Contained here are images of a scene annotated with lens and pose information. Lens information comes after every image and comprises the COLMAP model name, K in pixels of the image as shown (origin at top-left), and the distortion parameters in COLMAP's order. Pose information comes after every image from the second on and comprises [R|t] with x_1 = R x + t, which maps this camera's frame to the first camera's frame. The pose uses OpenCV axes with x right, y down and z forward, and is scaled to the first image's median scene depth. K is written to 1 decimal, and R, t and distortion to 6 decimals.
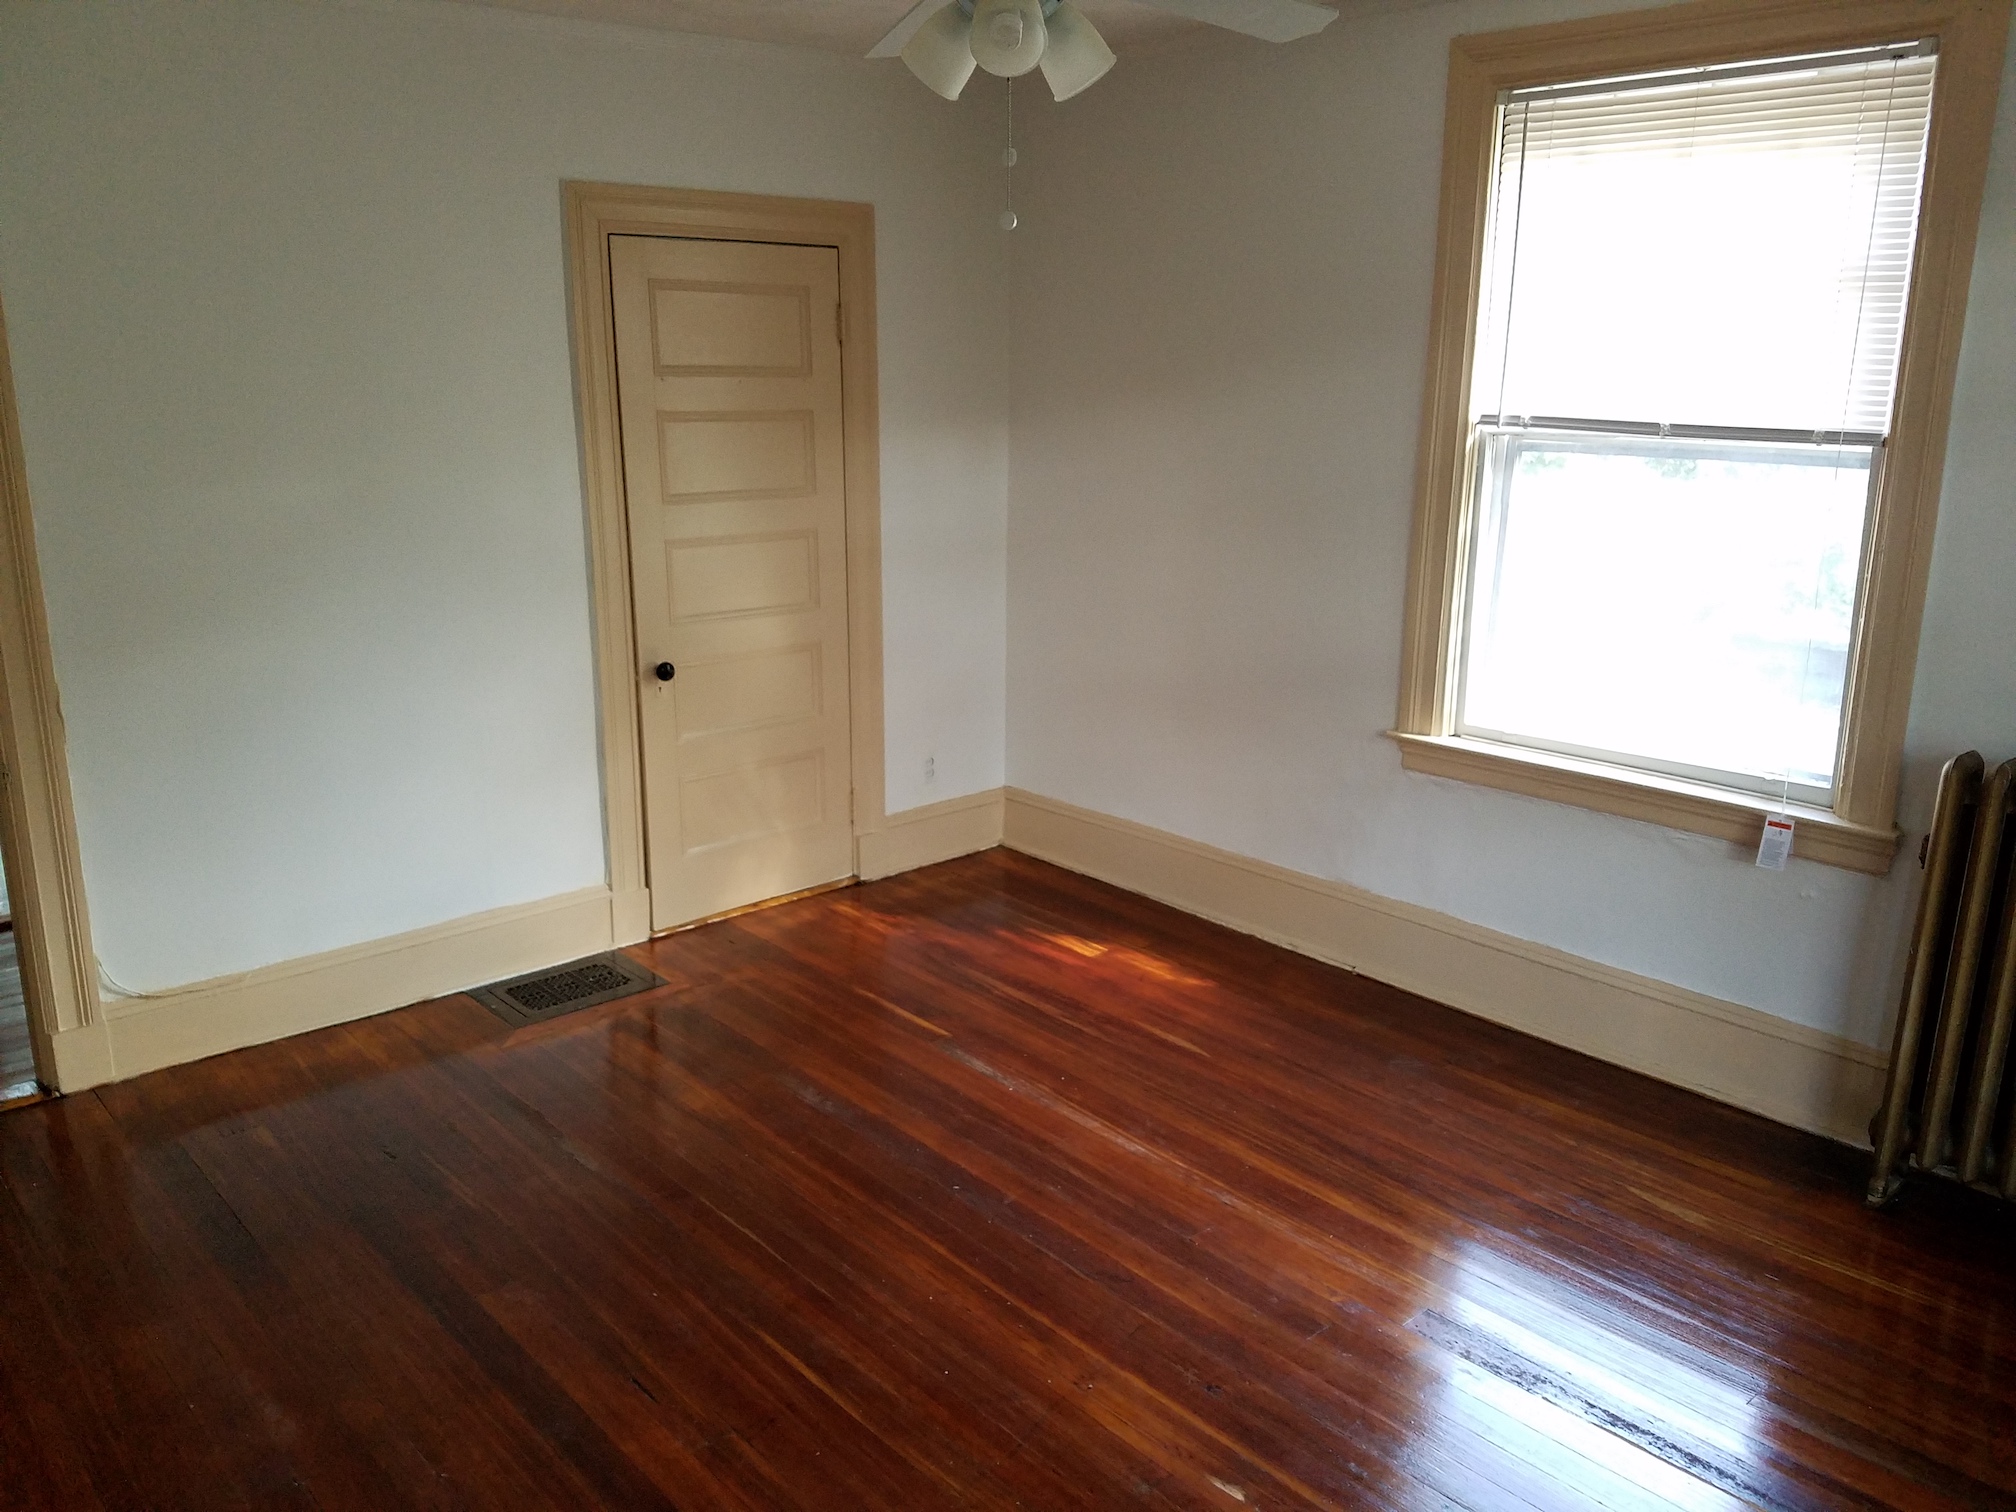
lens RADIAL K [[1525.6, 0, 1005.9], [0, 1525.6, 728.1], [0, 0, 1]] dist [-0.006920, -0.005357]
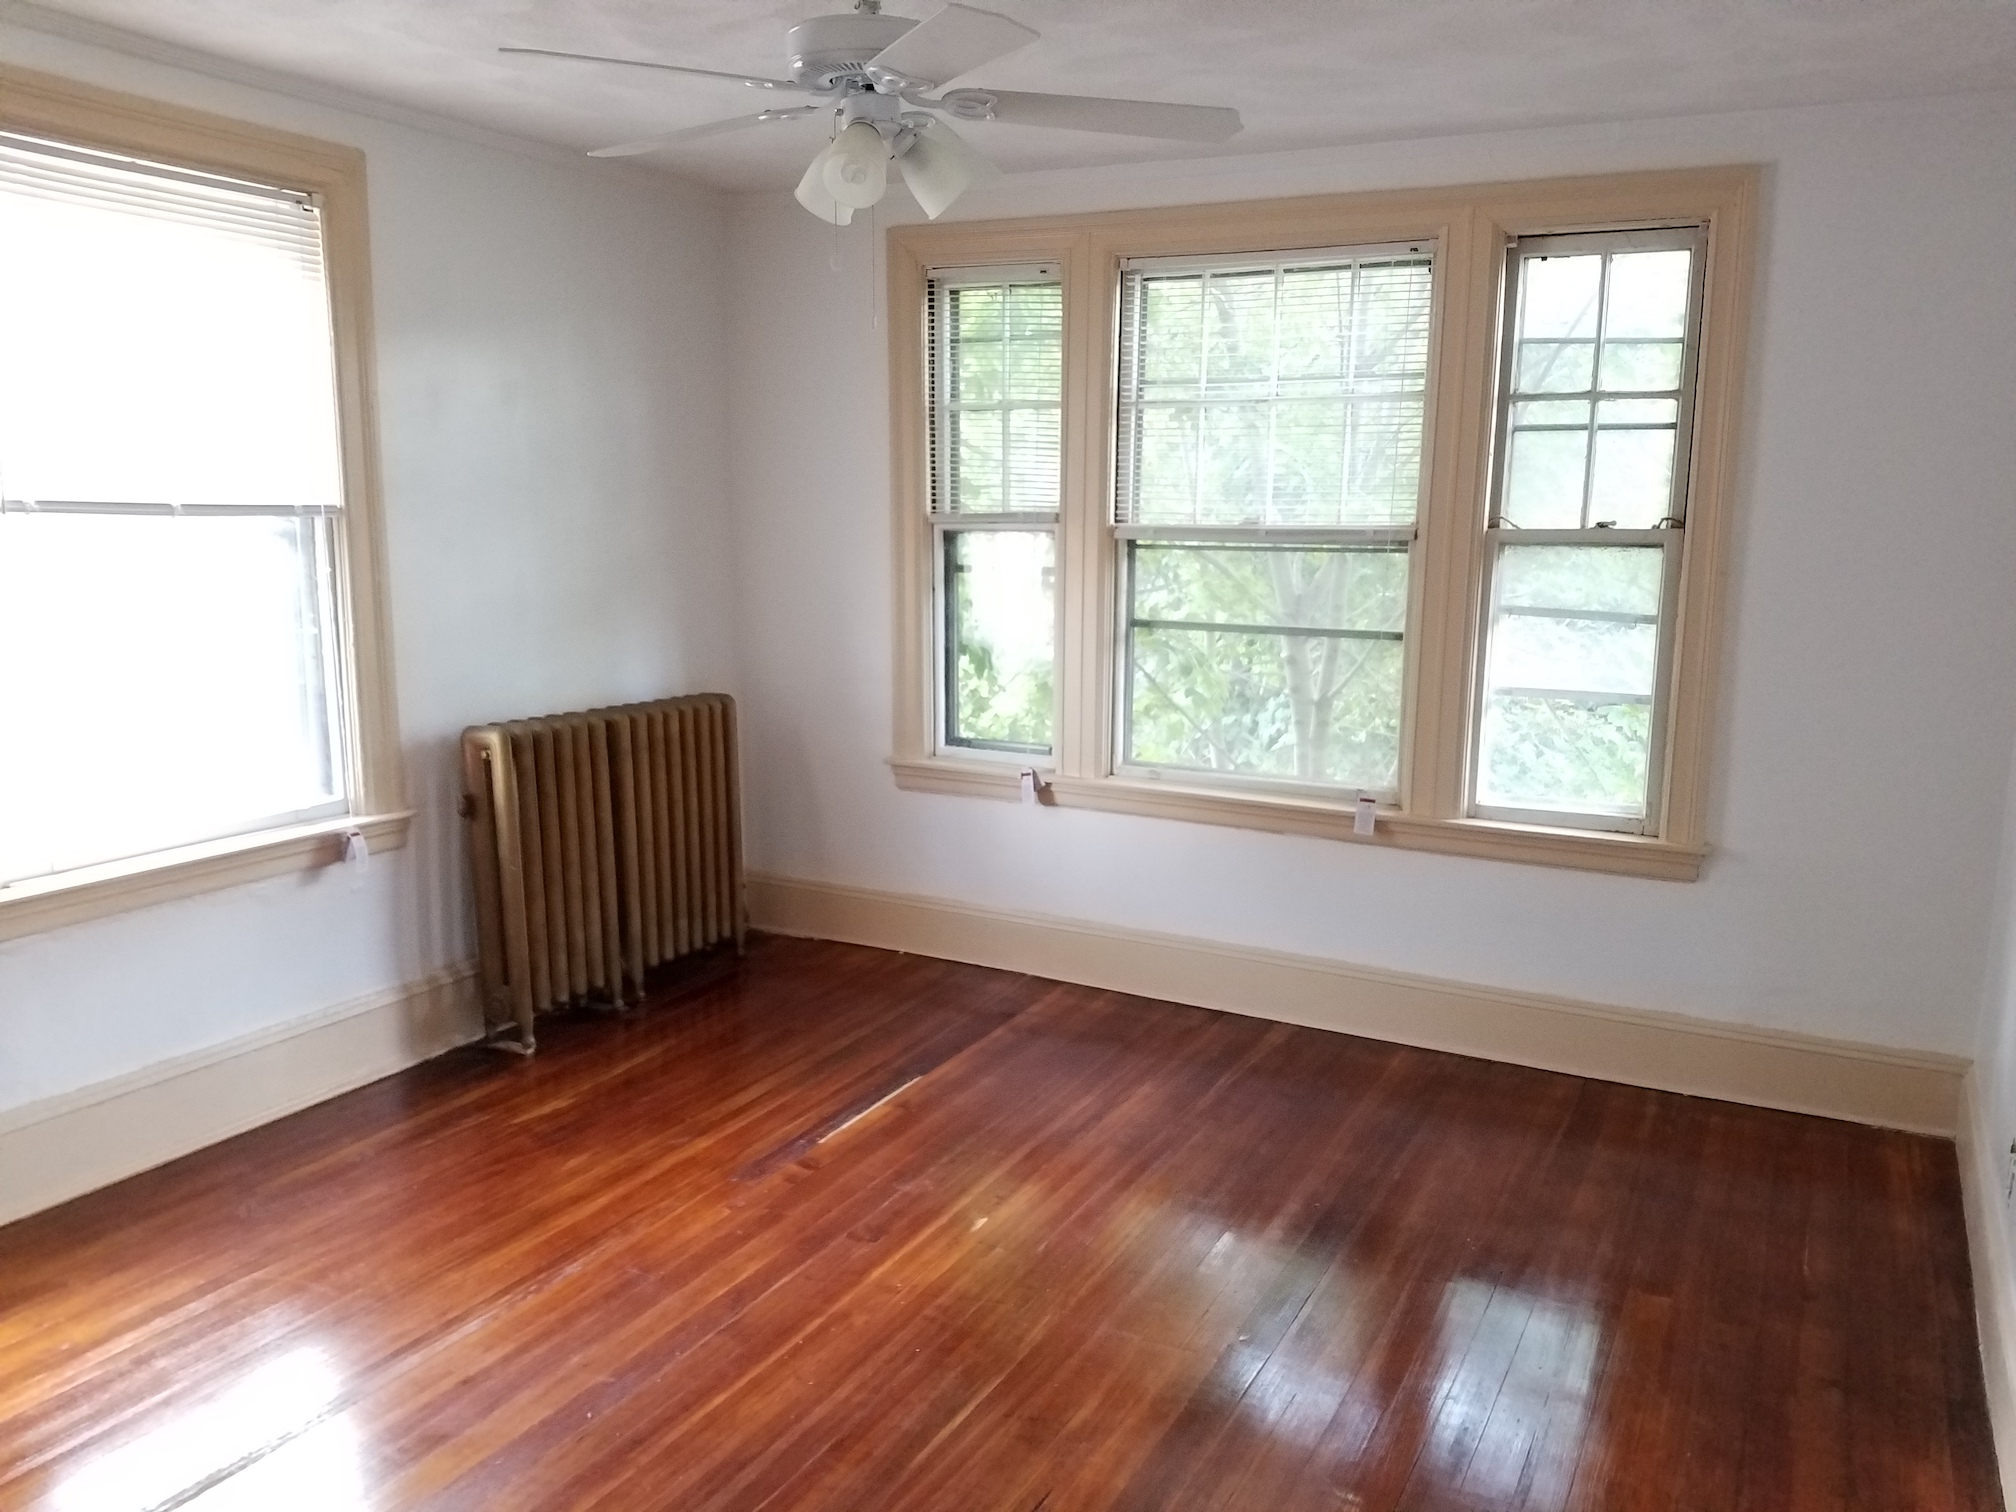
lens RADIAL K [[1551.2, 0, 1008.0], [0, 1551.2, 756.0], [0, 0, 1]] dist [-0.003561, -0.002474]
pose [[-0.352935, -0.162048, 0.921508, -0.821411], [0.202508, 0.948313, 0.244322, -0.197444], [-0.913470, 0.272842, -0.301877, 0.928873]]
